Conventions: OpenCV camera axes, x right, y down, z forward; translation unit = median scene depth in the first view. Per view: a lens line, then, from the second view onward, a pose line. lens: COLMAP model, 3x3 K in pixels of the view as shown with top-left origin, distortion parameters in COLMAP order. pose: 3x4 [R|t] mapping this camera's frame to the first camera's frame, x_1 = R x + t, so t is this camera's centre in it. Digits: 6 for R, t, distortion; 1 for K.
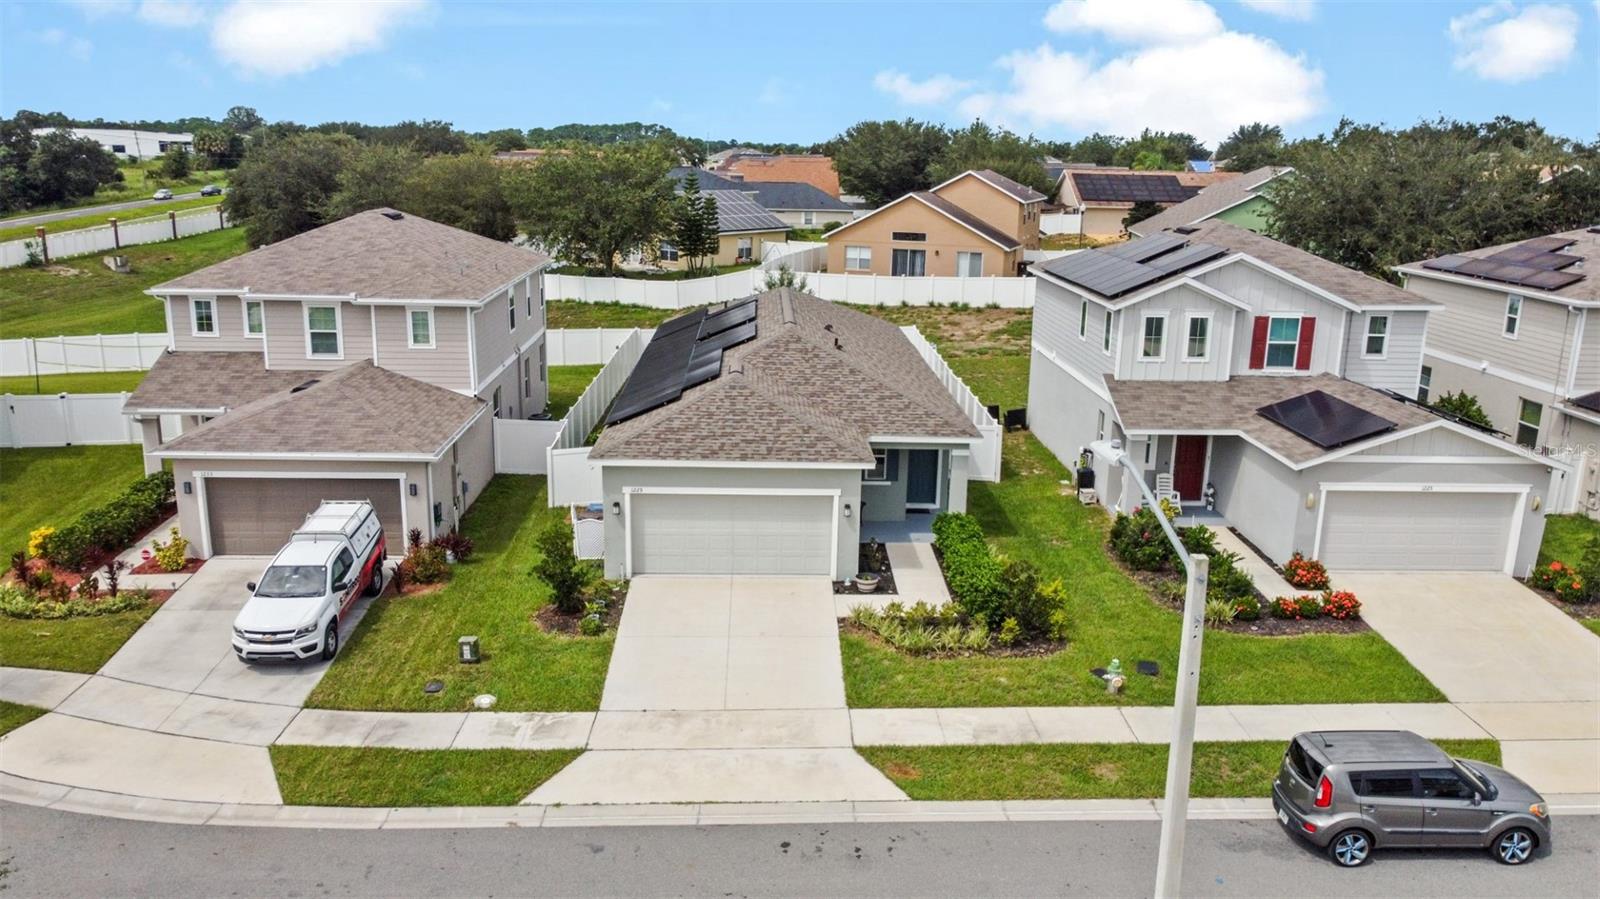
lens RADIAL K [[1242.8, 0, 805.8], [0, 1242.8, 474.8], [0, 0, 1]] dist [-0.003917, -0.001309]
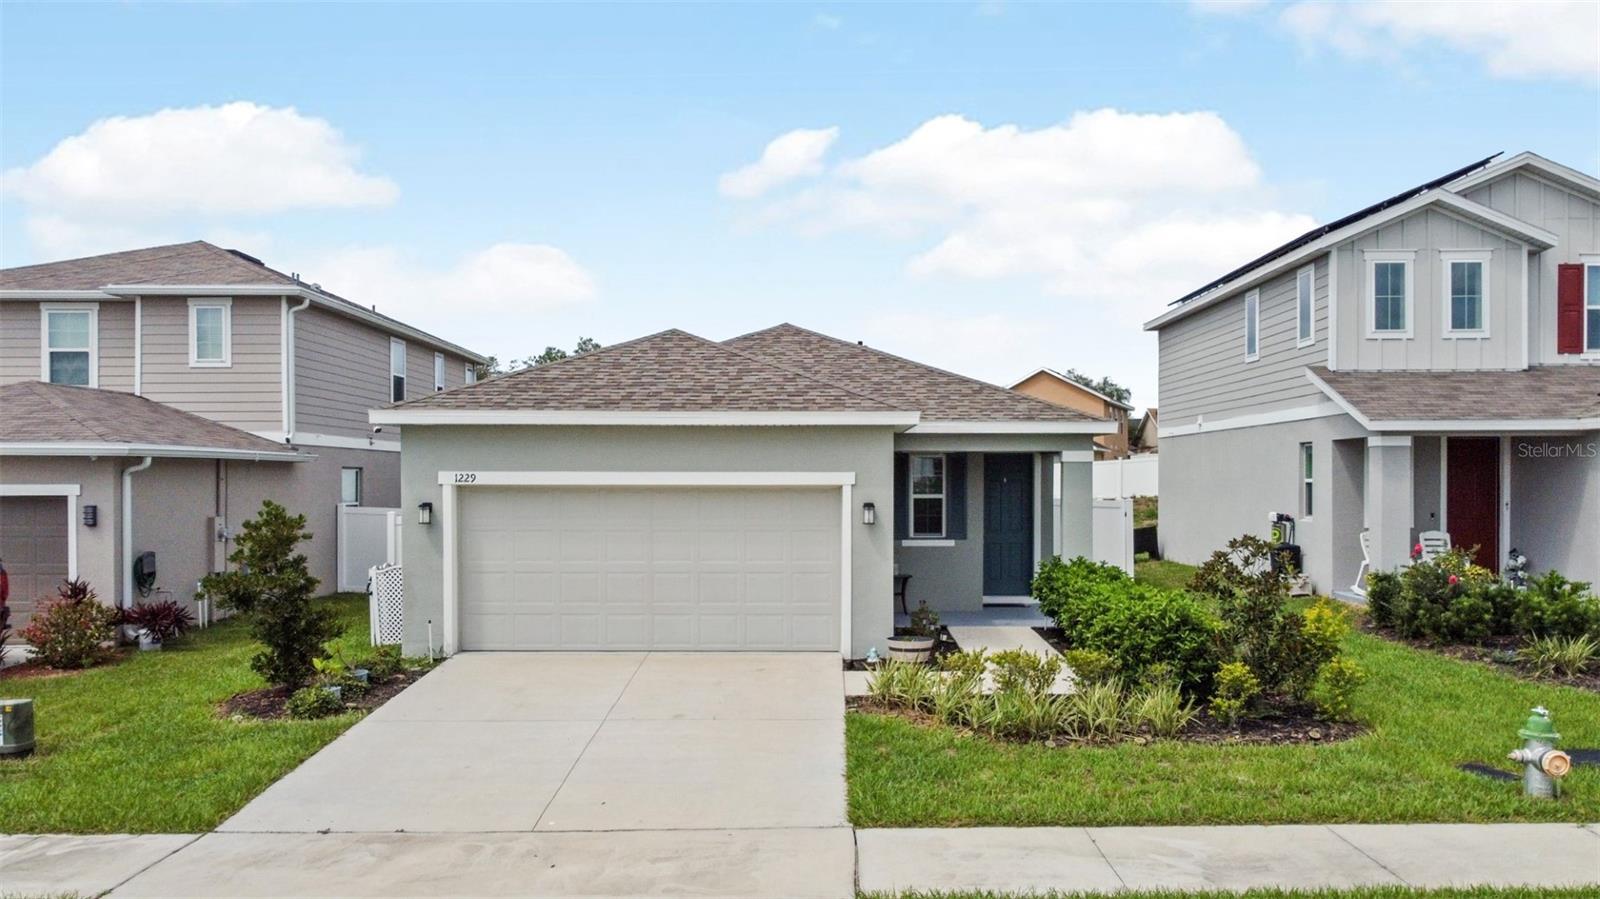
lens RADIAL K [[1269.3, 0, 795.9], [0, 1269.3, 487.4], [0, 0, 1]] dist [-0.000561, -0.004993]
pose [[0.998183, -0.019083, -0.057154, 0.033096], [0.003792, 0.966538, -0.256494, 0.150580], [0.060136, 0.255812, 0.964854, 0.479935]]
